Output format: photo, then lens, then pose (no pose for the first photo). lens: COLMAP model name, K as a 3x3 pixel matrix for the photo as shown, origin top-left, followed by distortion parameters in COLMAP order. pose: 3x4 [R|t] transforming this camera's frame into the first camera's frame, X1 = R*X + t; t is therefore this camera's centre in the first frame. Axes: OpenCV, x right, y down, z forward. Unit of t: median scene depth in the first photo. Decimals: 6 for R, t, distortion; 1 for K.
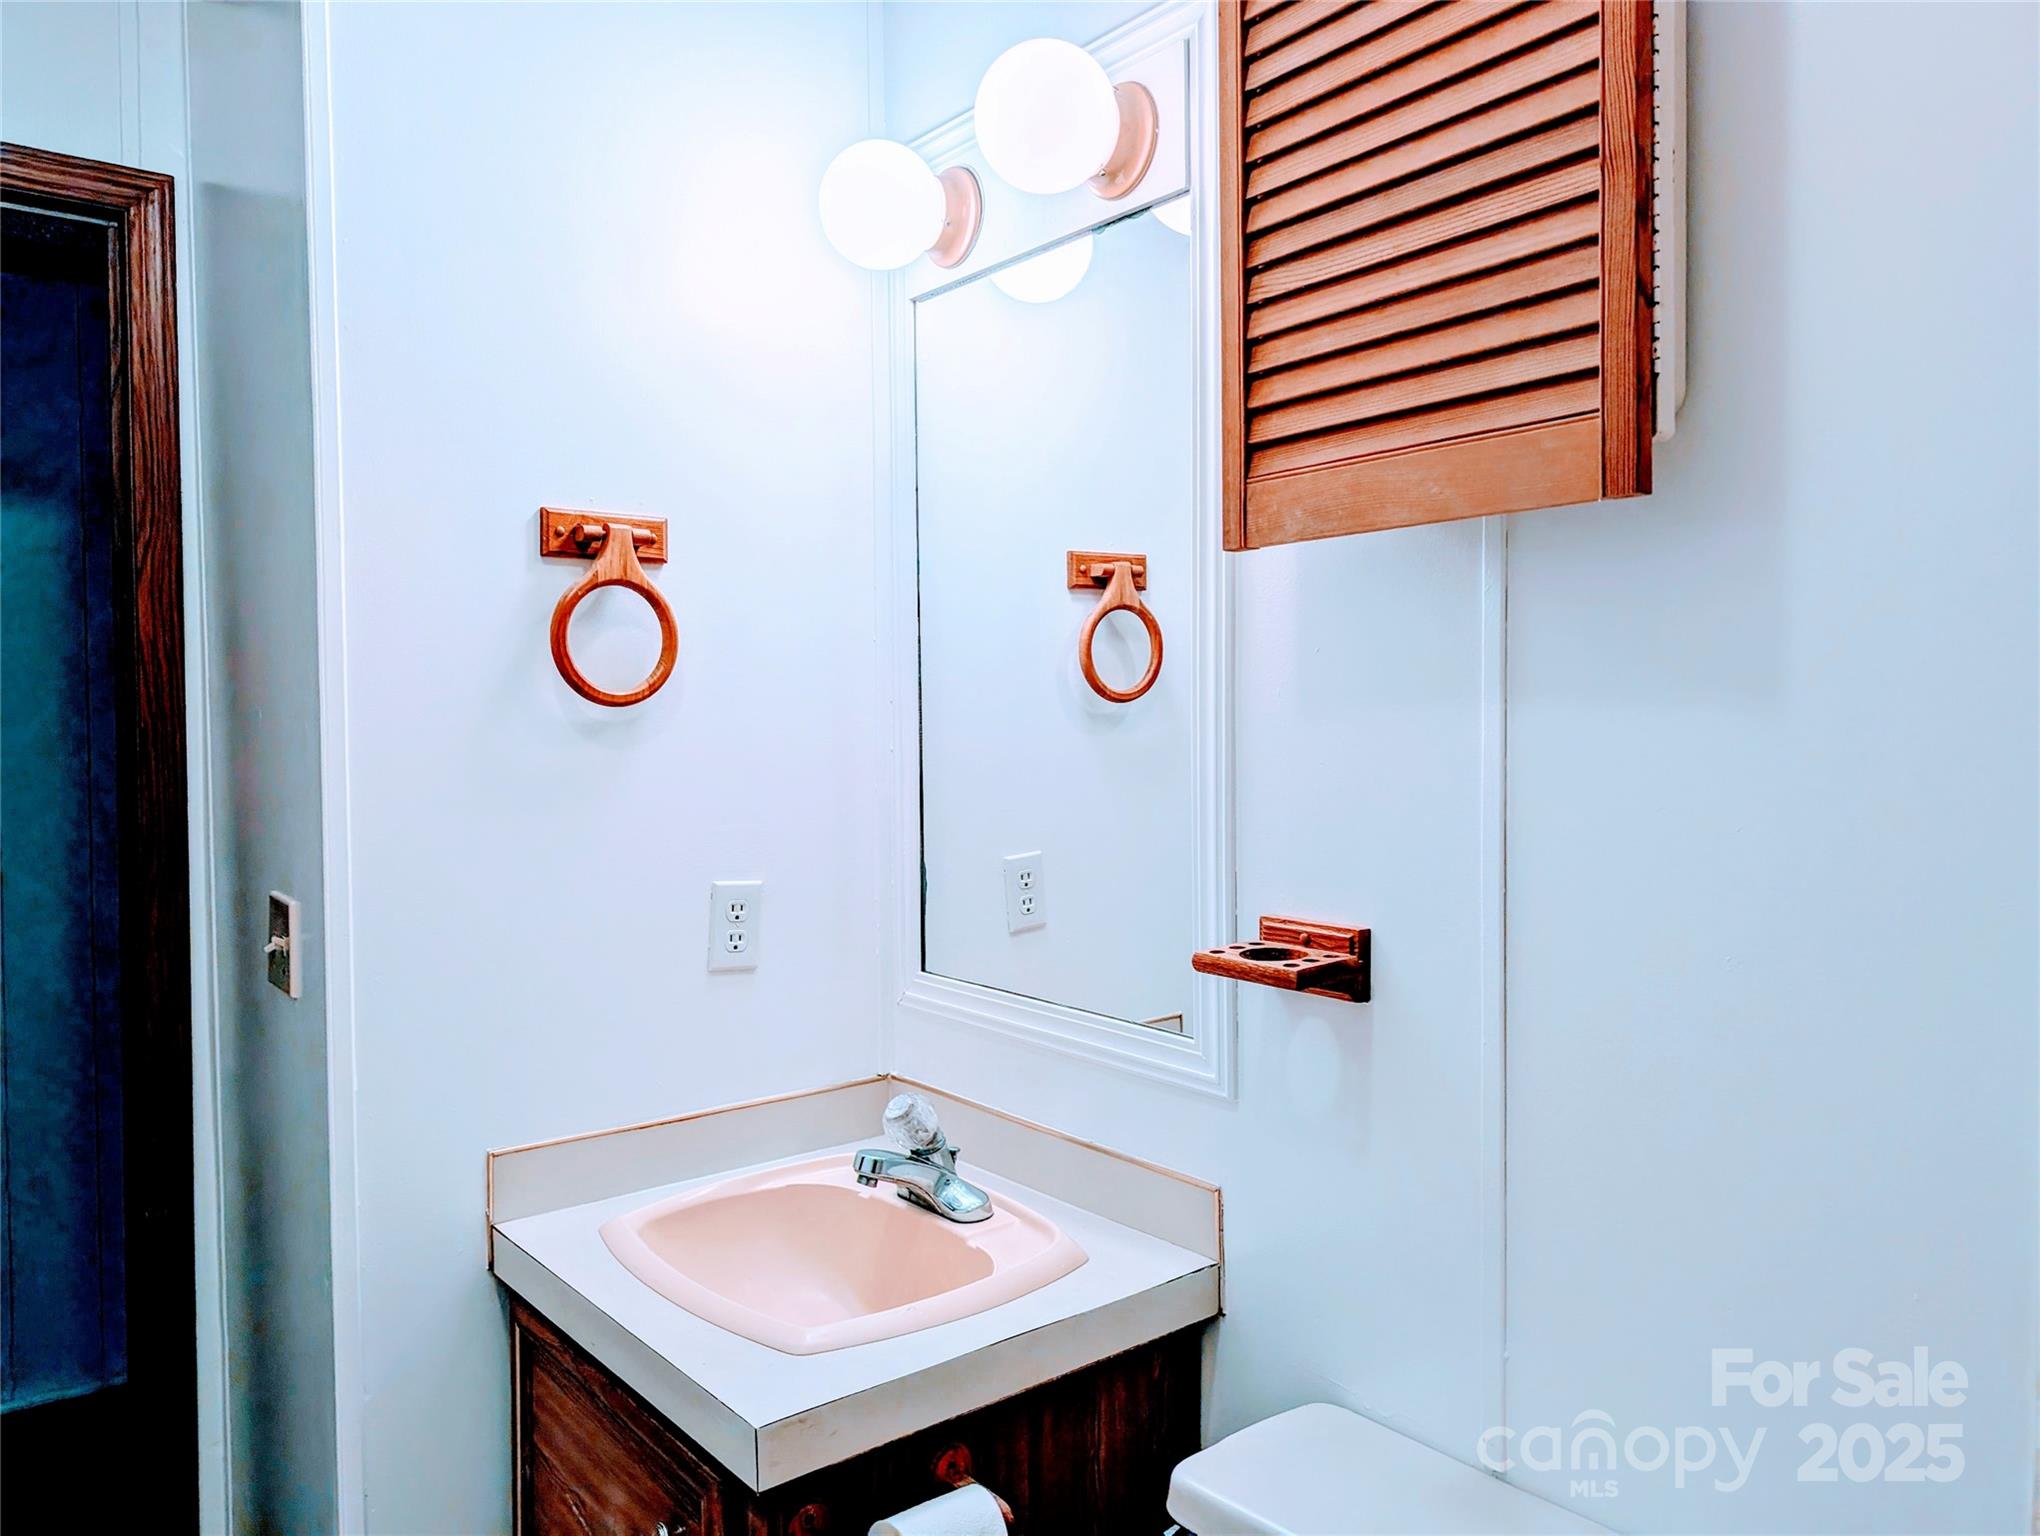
lens RADIAL K [[1449.7, 0, 1026.5], [0, 1449.7, 771.4], [0, 0, 1]] dist [0.021066, -0.027580]
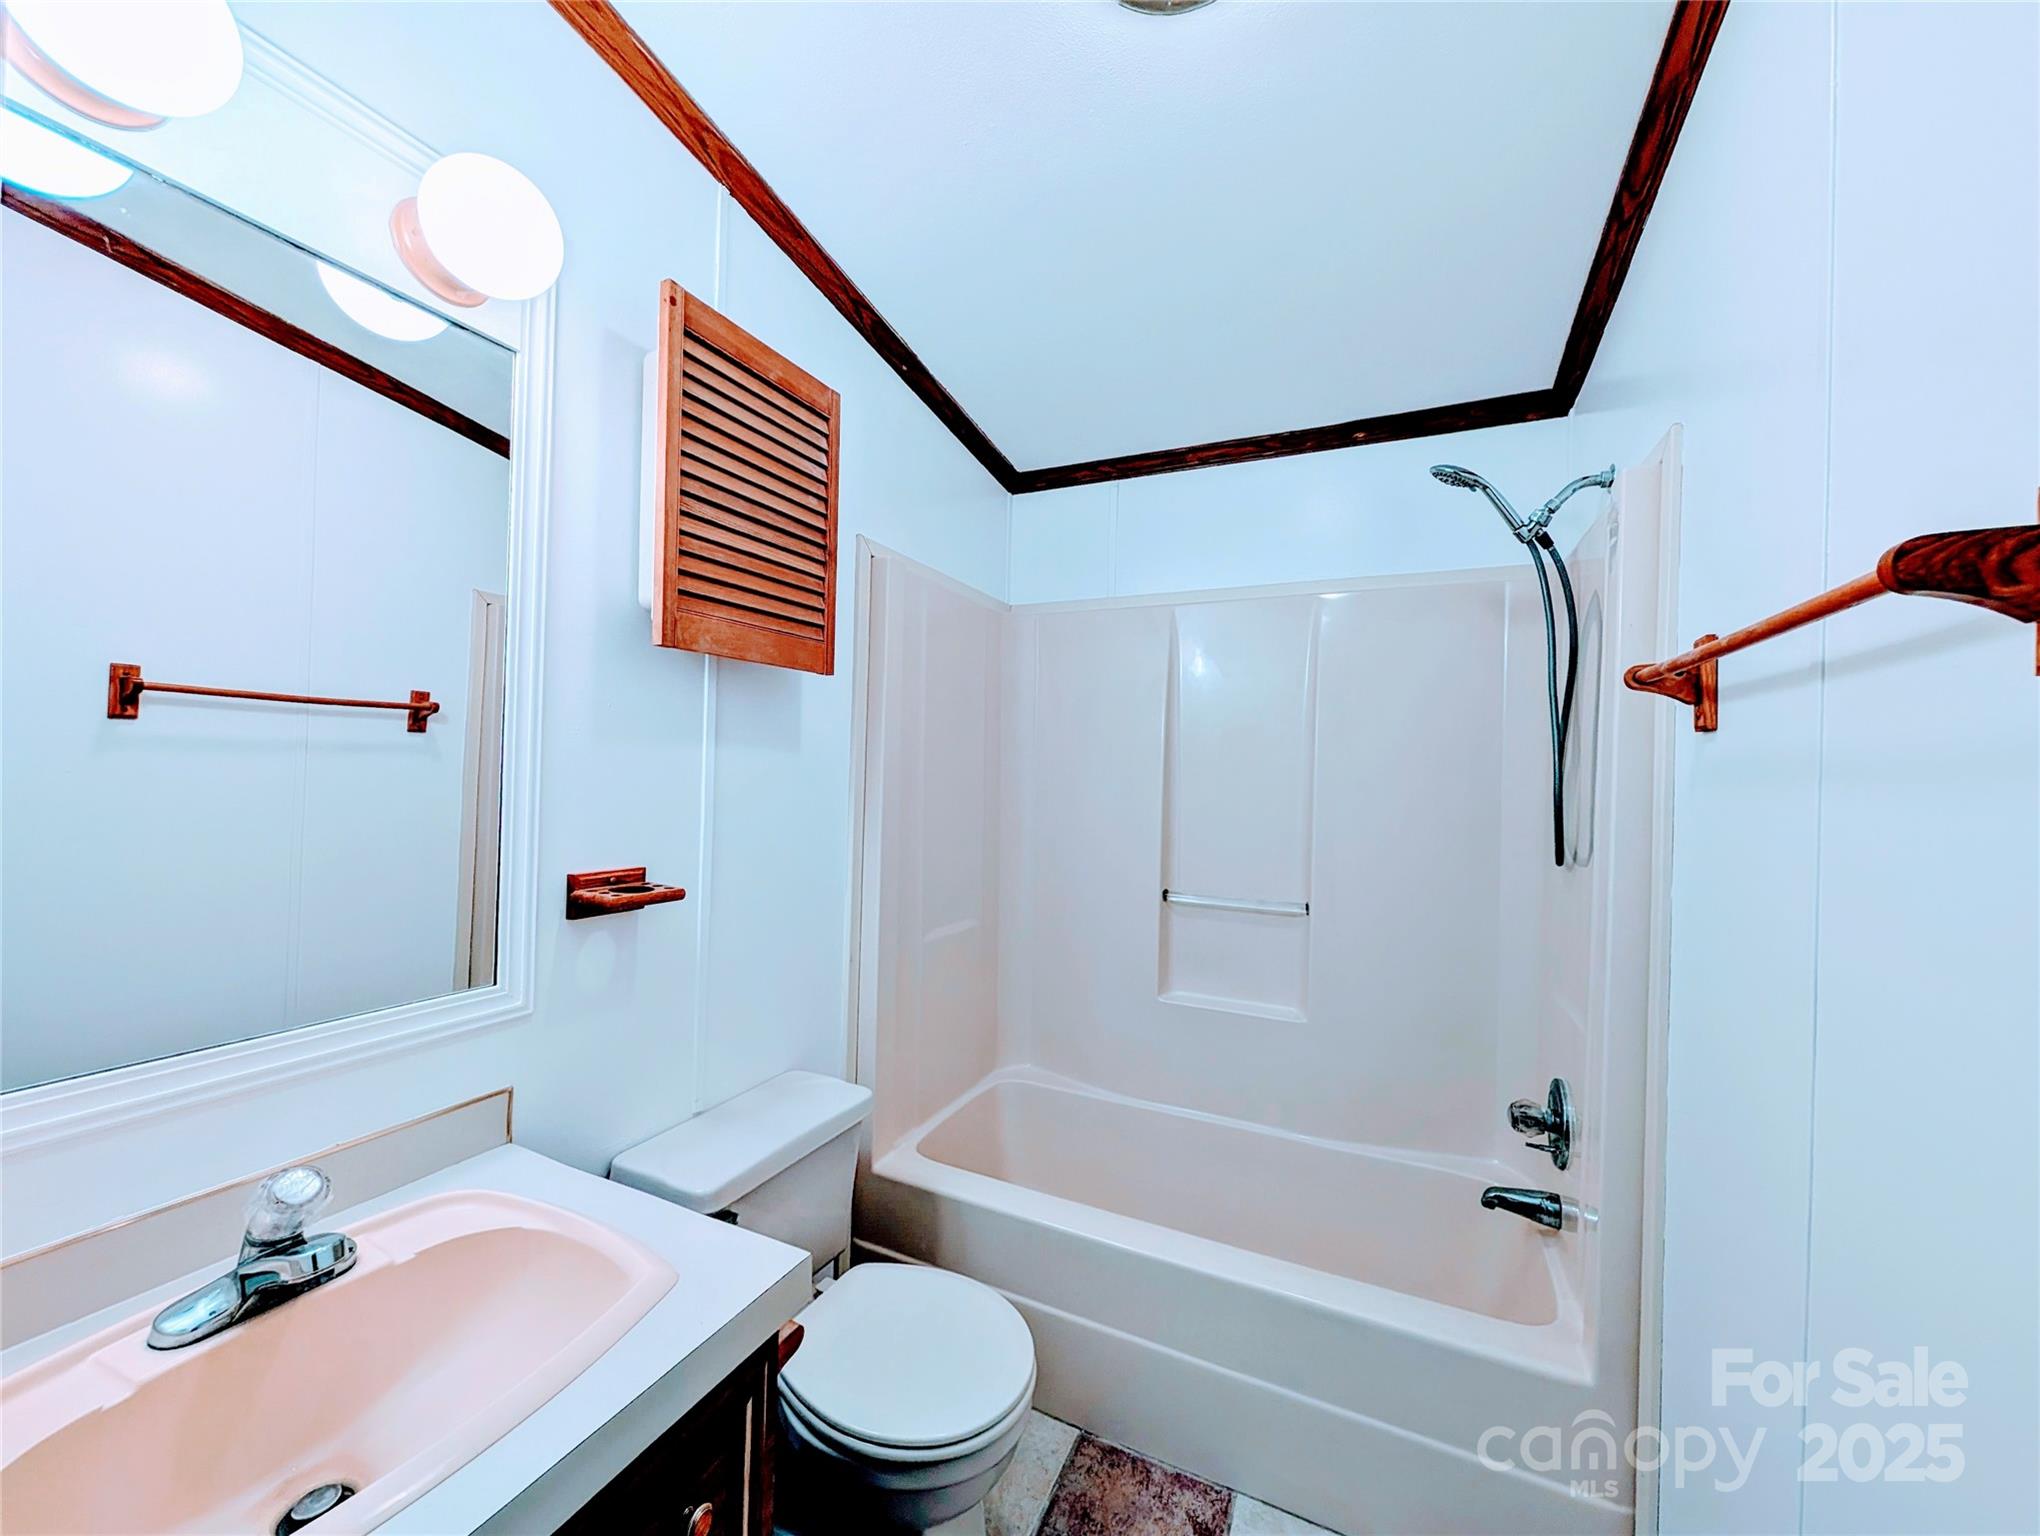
lens RADIAL K [[803.1, 0, 1020.0], [0, 803.1, 768.0], [0, 0, 1]] dist [0.000361, 0.000017]
pose [[-0.442340, 0.005326, 0.896832, -0.762841], [0.019364, 0.999806, 0.003613, -0.005220], [-0.896639, 0.018965, -0.442357, 0.911732]]
